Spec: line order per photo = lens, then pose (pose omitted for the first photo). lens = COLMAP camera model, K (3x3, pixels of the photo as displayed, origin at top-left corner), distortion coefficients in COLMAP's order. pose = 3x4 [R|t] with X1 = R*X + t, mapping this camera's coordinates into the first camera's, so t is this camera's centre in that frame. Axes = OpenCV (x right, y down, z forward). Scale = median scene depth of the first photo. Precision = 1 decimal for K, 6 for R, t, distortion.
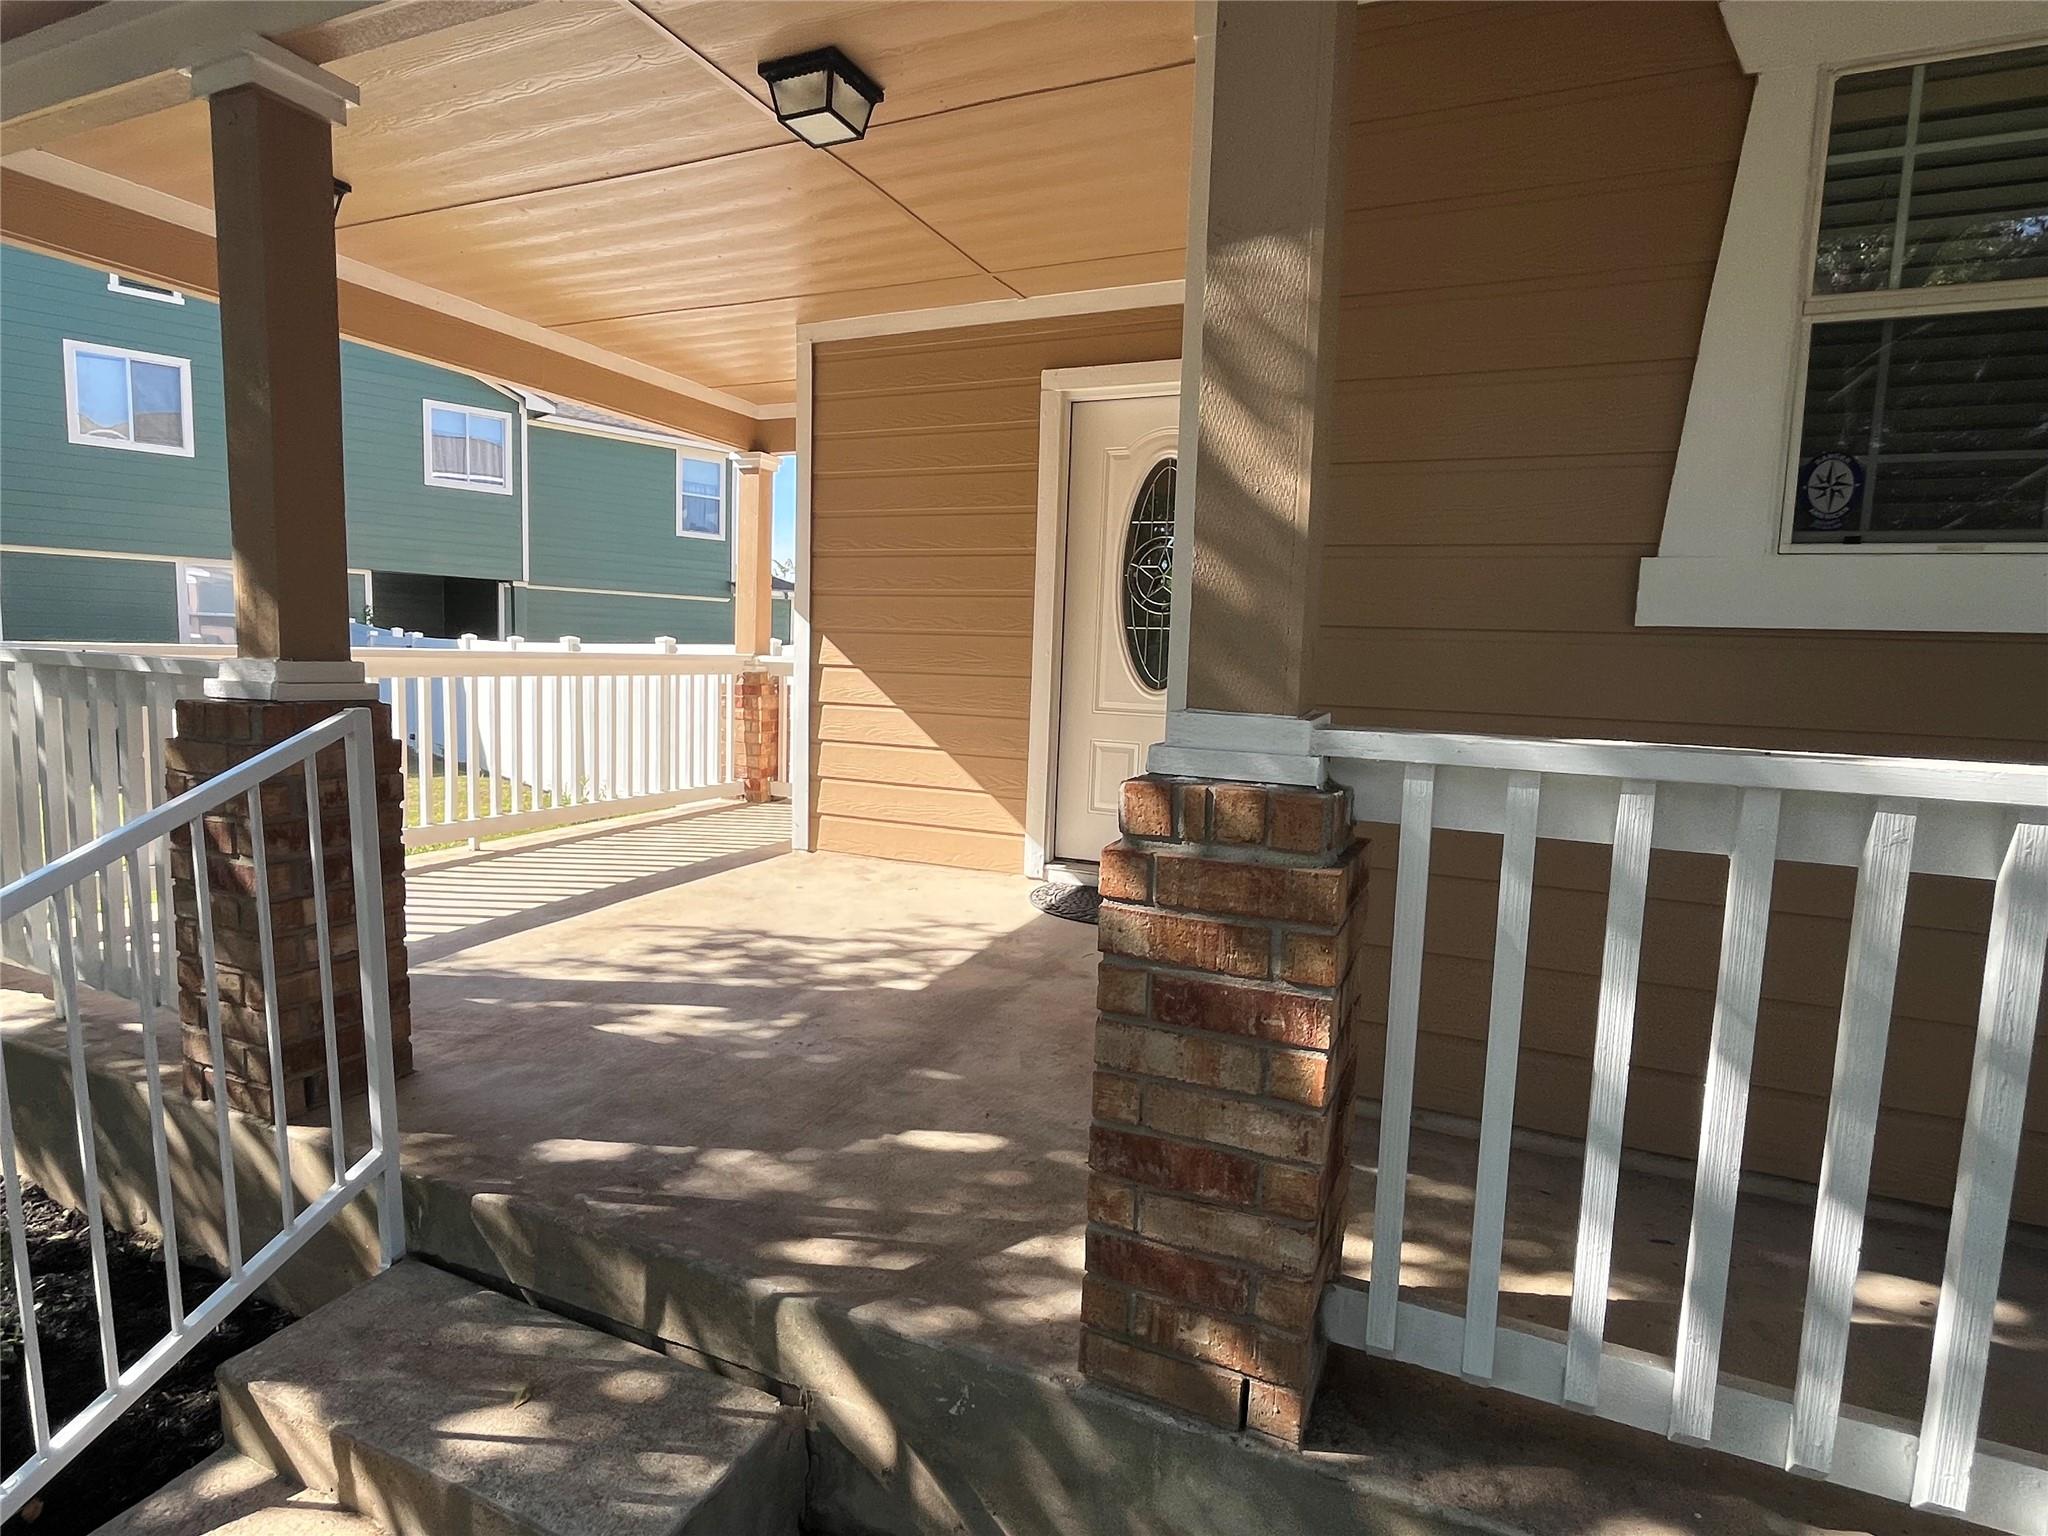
lens RADIAL K [[1083.2, 0, 1024.0], [0, 1083.2, 768.0], [0, 0, 1]] dist [-0.000286, -0.016354]
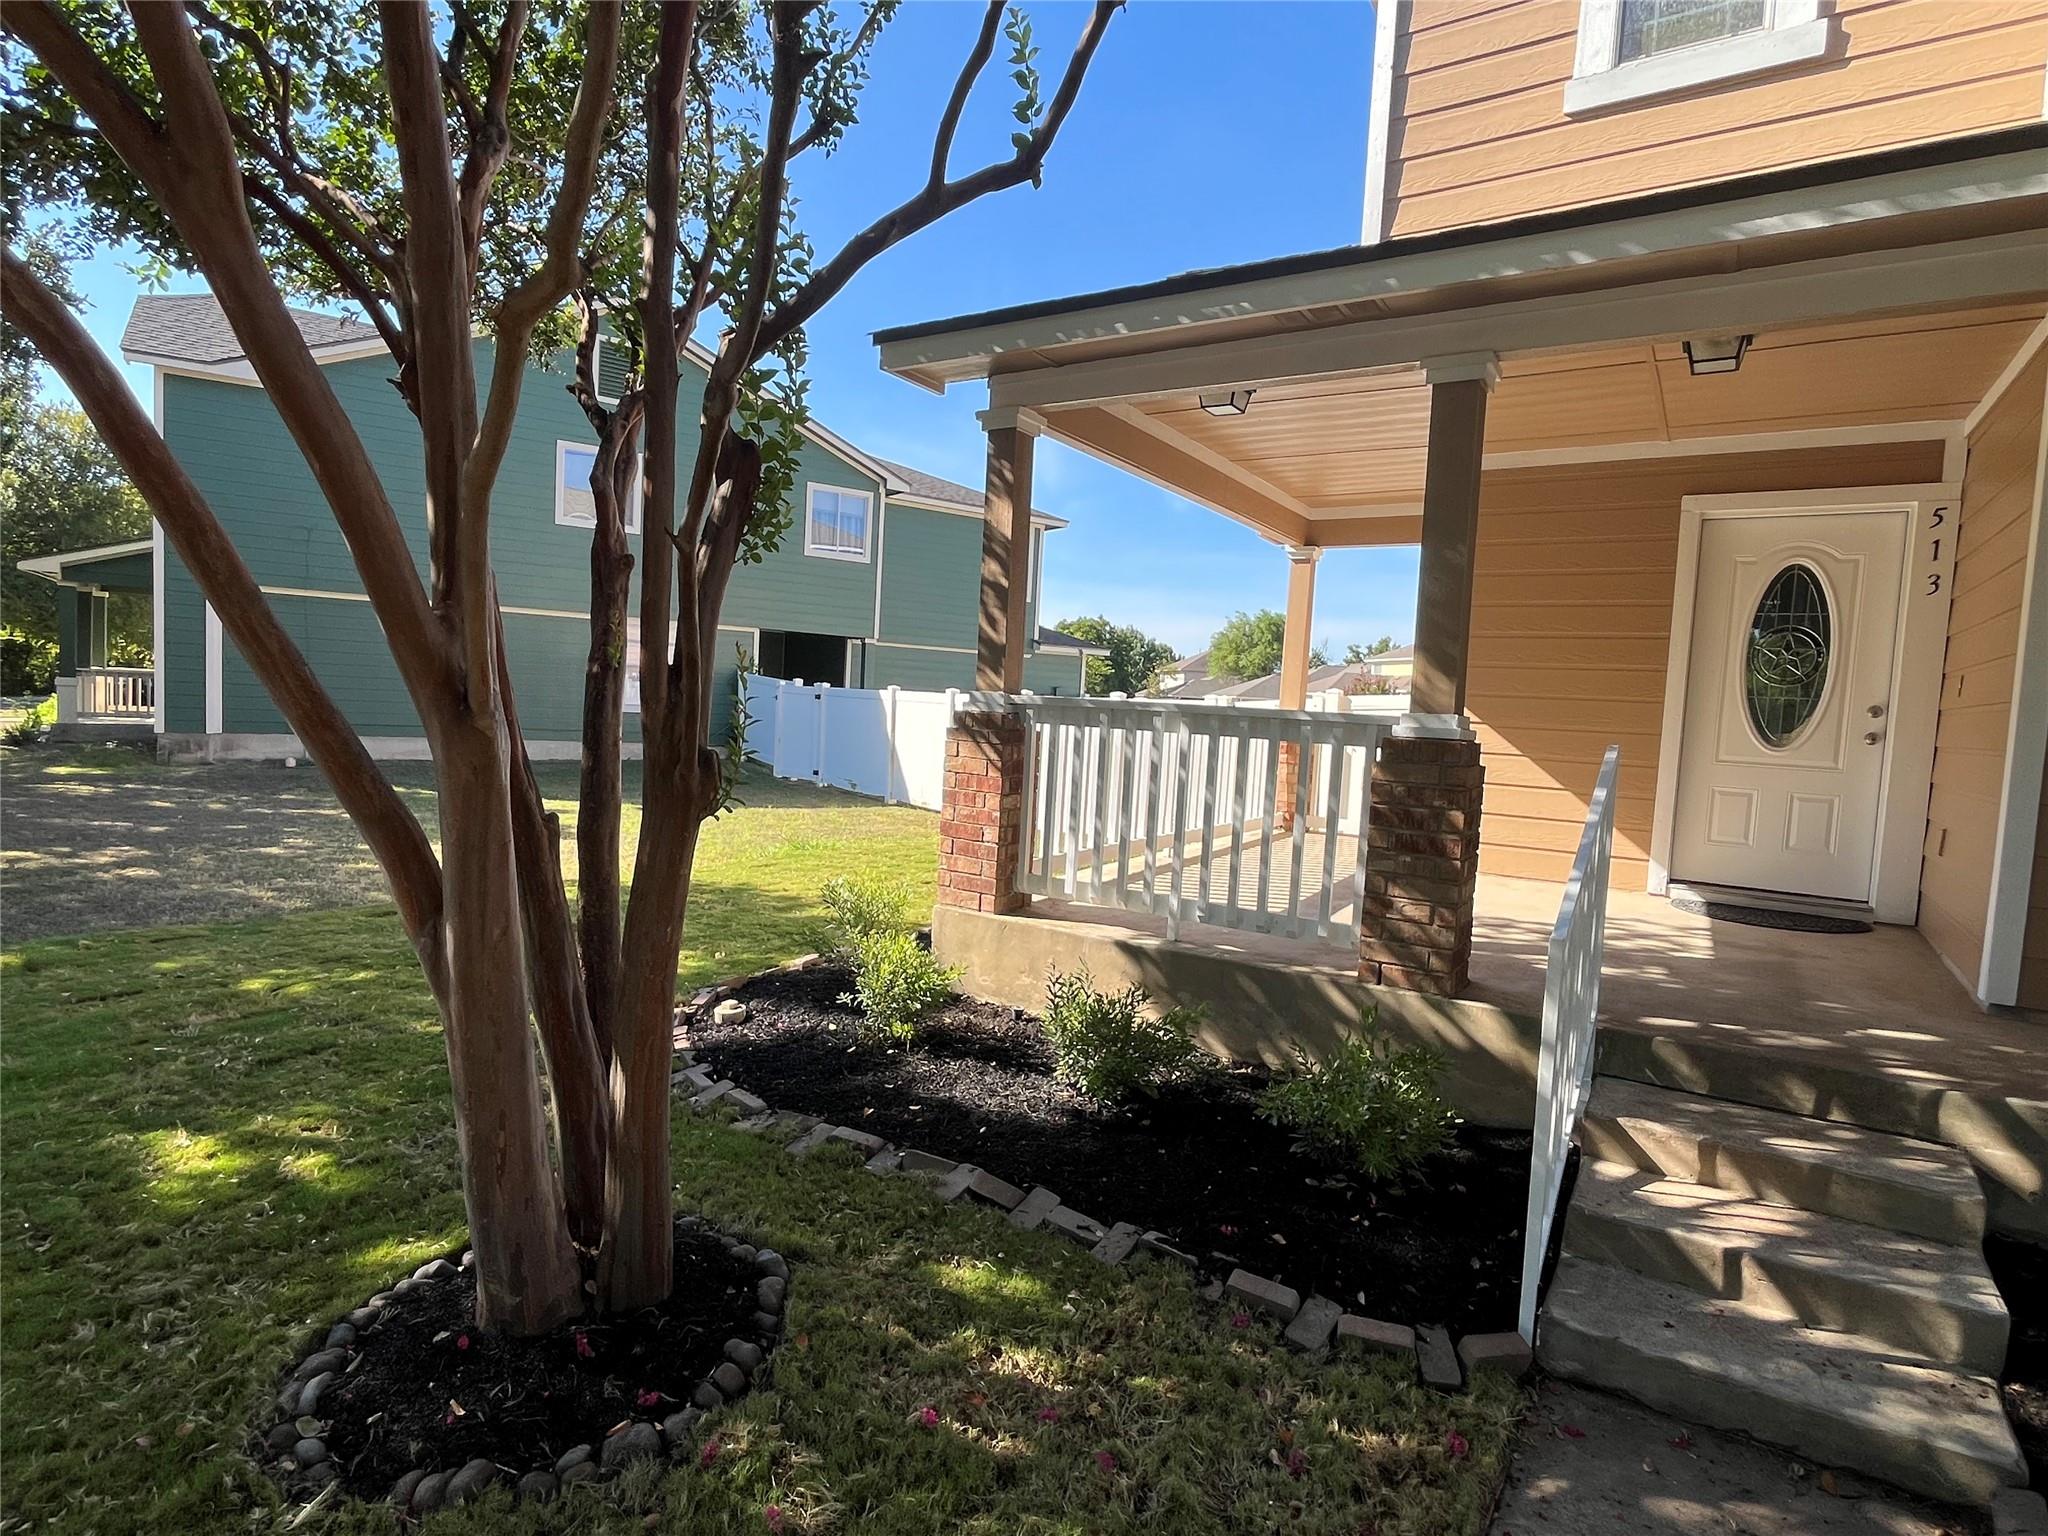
lens RADIAL K [[1083.2, 0, 1024.0], [0, 1083.2, 768.0], [0, 0, 1]] dist [-0.000286, -0.016354]
pose [[0.987075, 0.026703, -0.158018, -0.365698], [-0.034427, 0.998332, -0.046348, 0.027224], [0.156516, 0.051189, 0.986348, -0.247104]]
